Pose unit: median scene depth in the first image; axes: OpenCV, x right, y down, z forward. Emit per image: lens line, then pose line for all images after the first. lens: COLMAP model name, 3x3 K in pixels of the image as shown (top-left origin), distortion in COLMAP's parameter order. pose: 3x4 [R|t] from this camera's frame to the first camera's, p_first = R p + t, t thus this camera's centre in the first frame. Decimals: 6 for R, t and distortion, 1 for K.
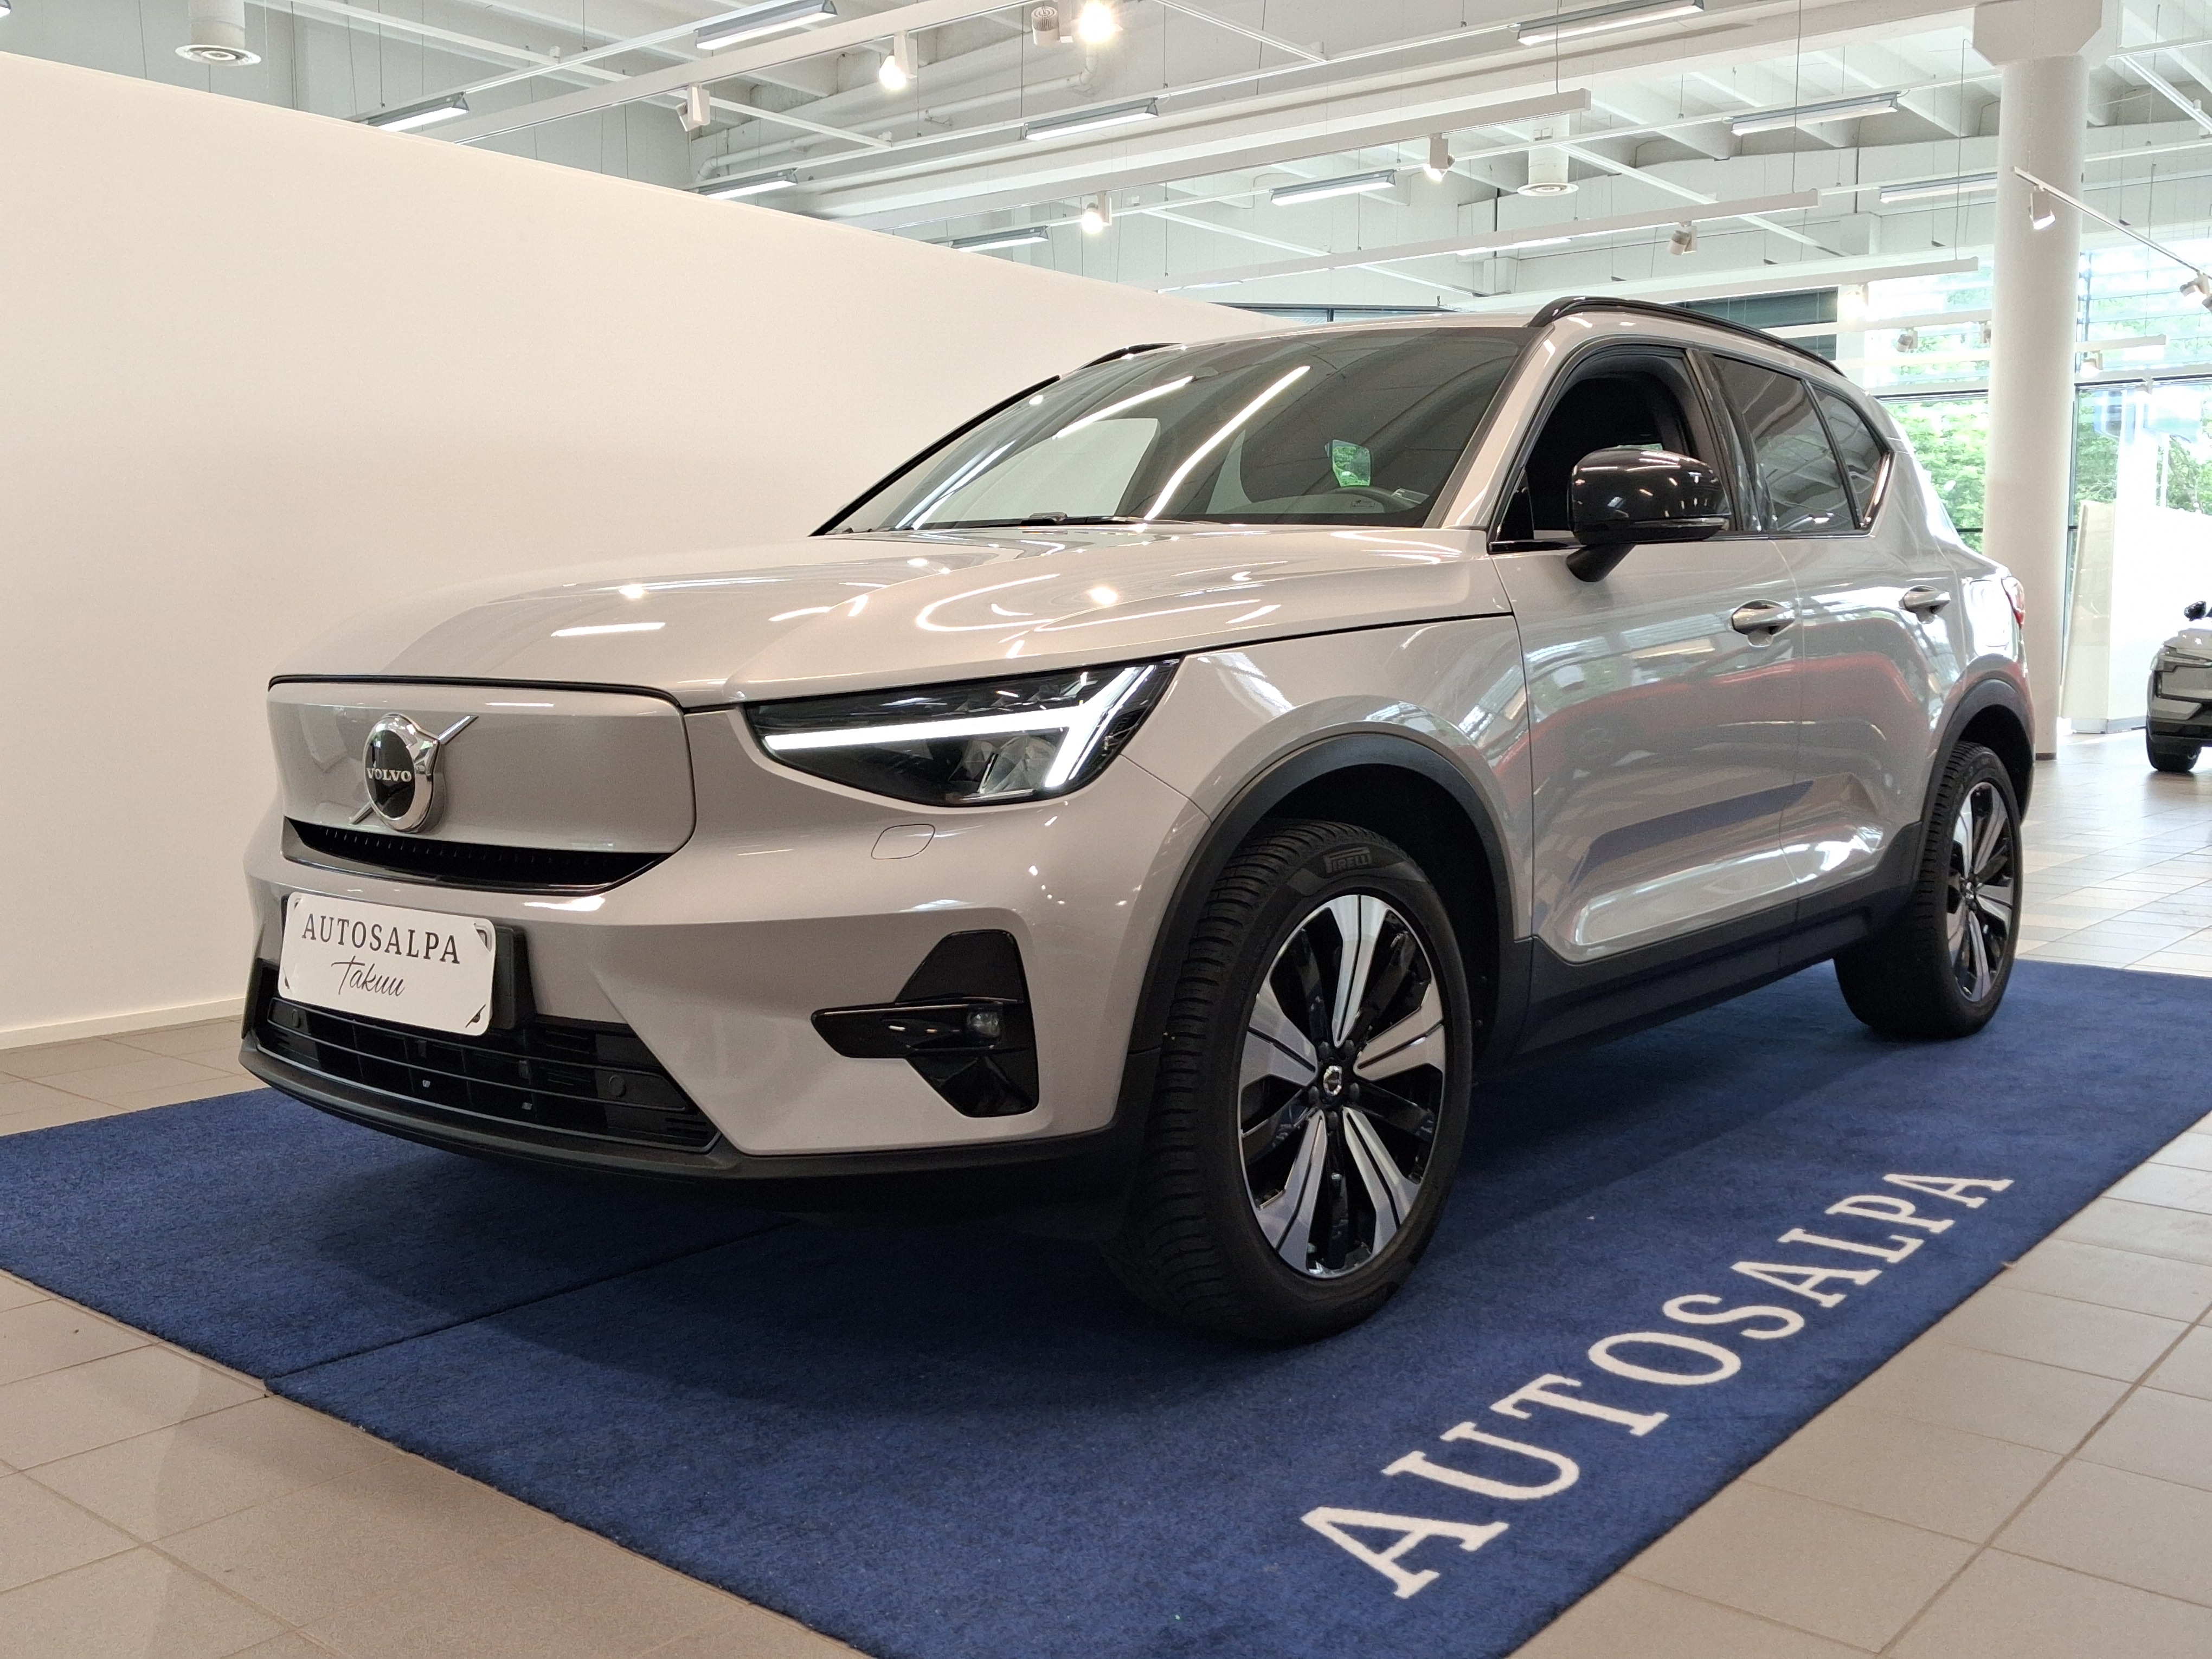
lens RADIAL K [[2086.1, 0, 1106.0], [0, 2086.1, 829.5], [0, 0, 1]] dist [0.031554, -0.003942]
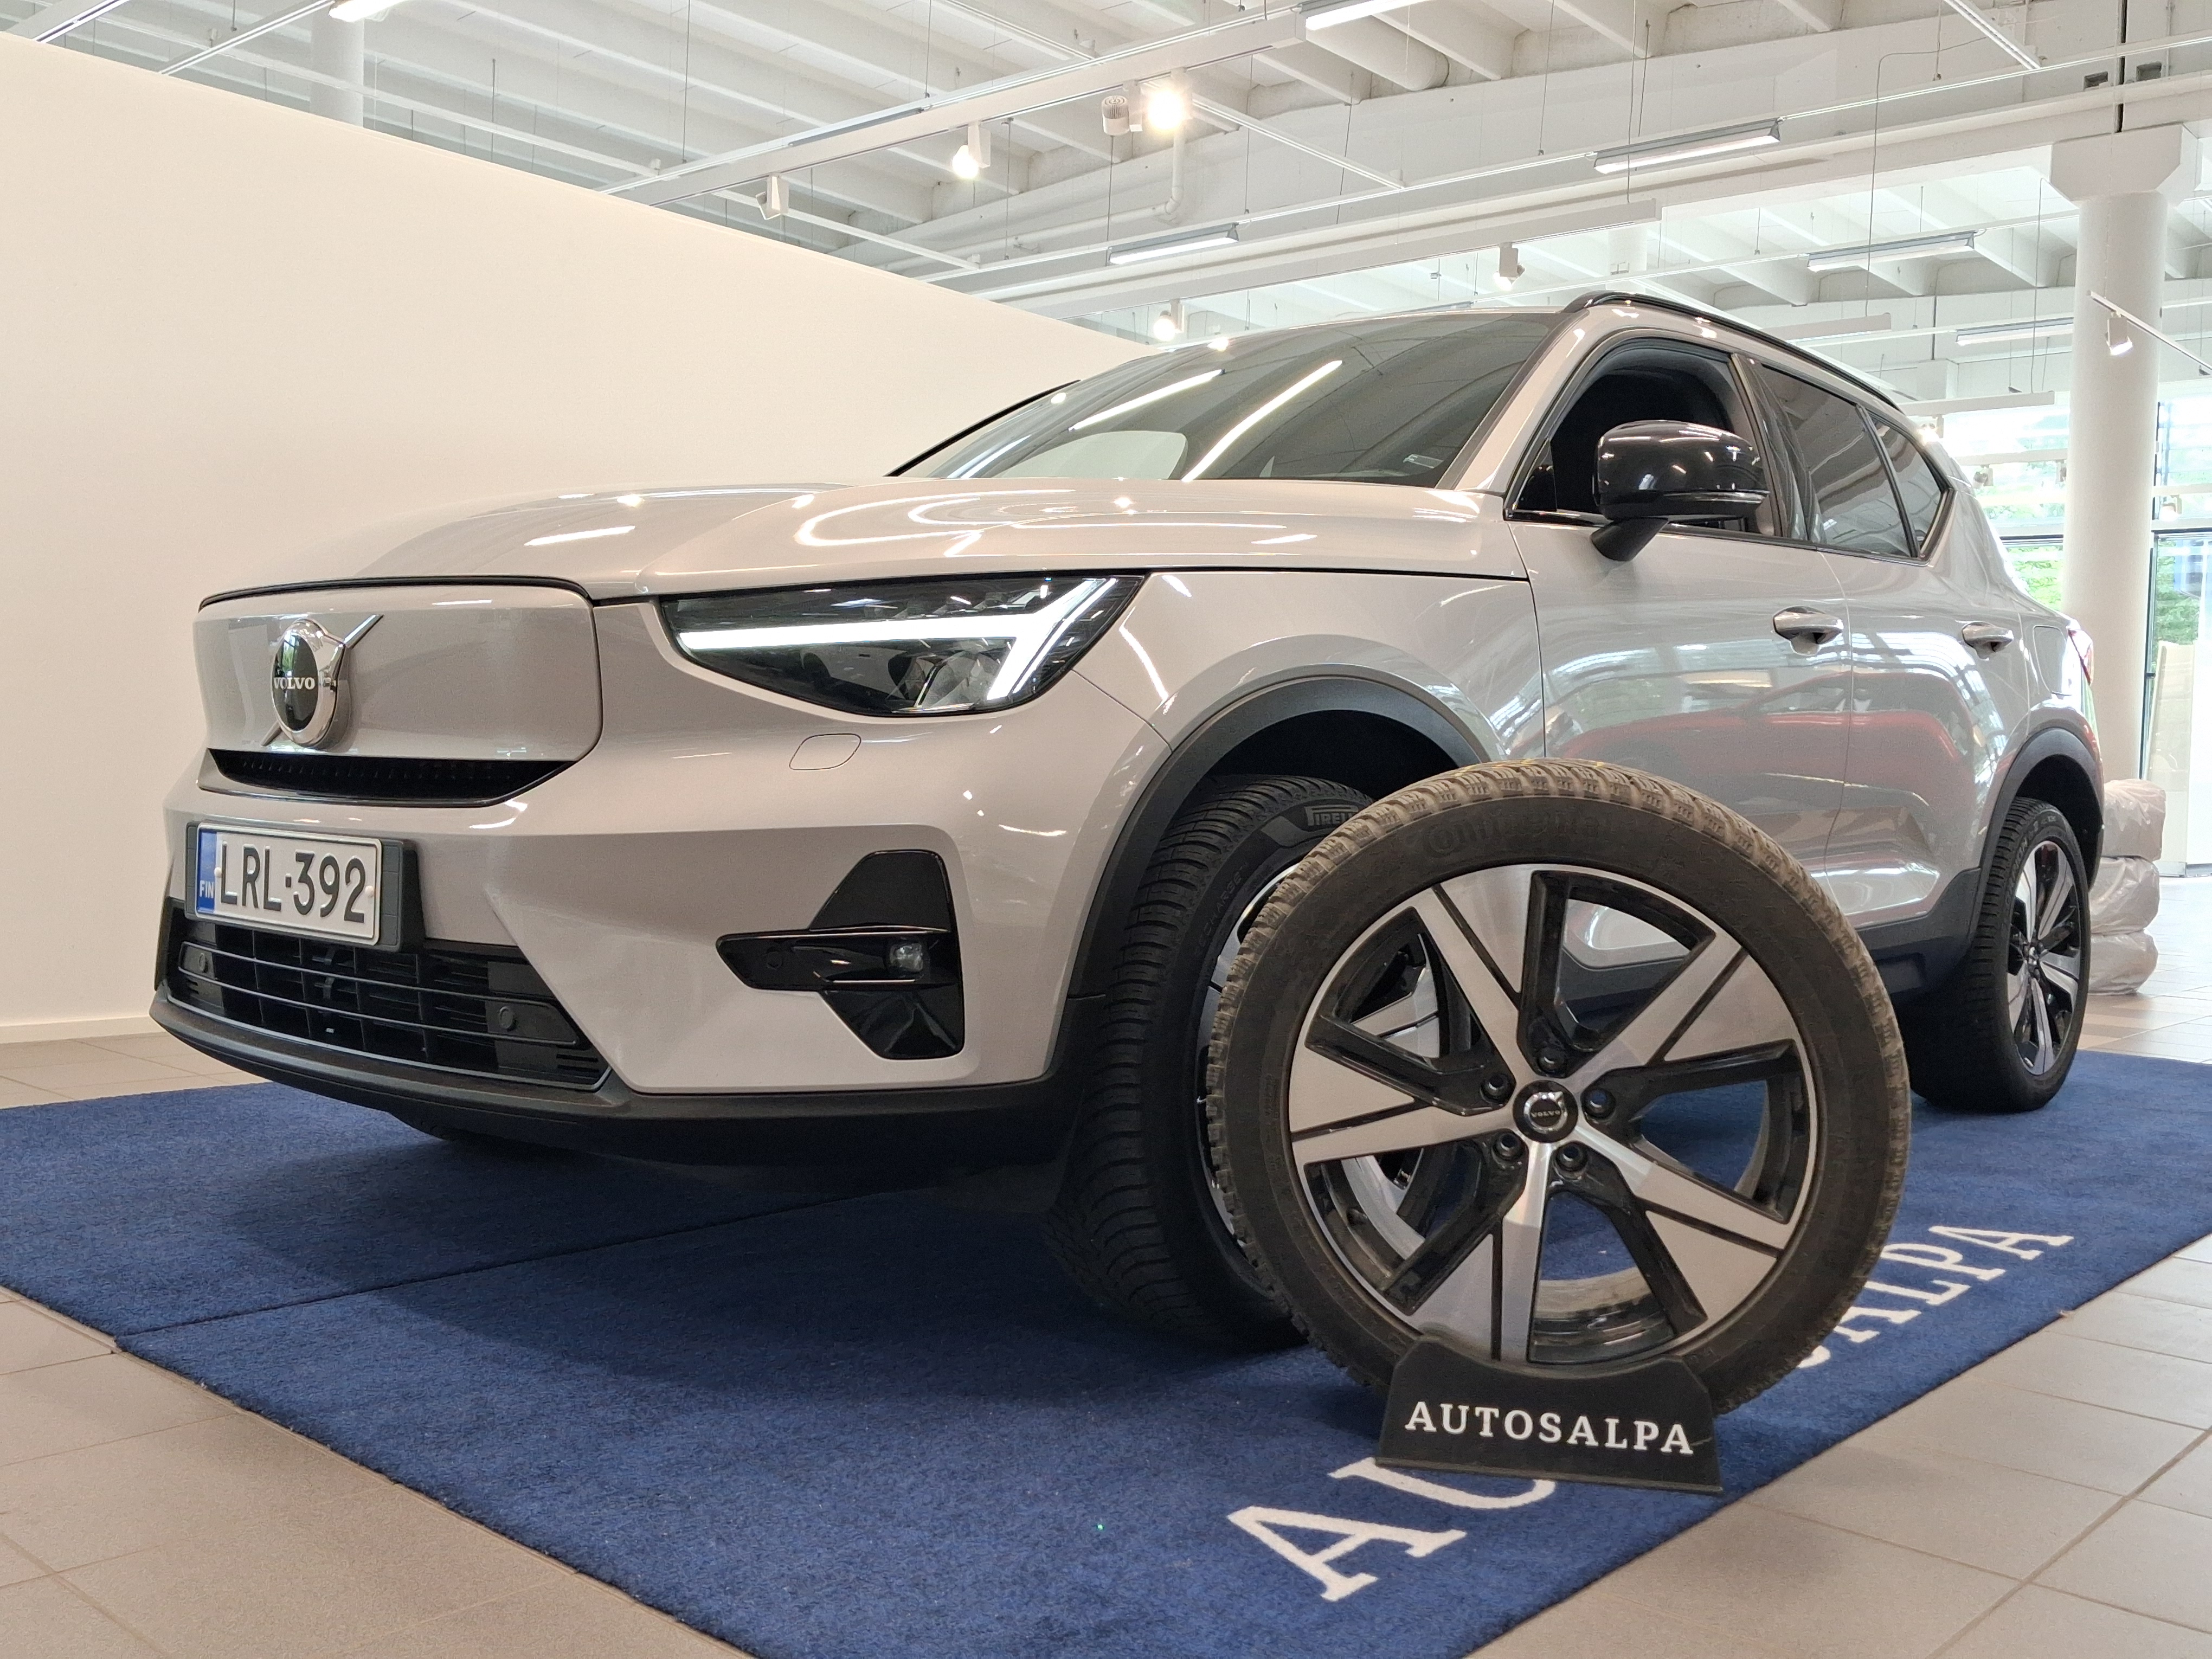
lens RADIAL K [[2060.2, 0, 1106.0], [0, 2060.2, 829.5], [0, 0, 1]] dist [0.014754, 0.023397]
pose [[0.998661, 0.036218, -0.036940, 0.055388], [-0.038549, 0.997174, -0.064484, 0.088251], [0.034501, 0.065822, 0.997235, 0.109517]]
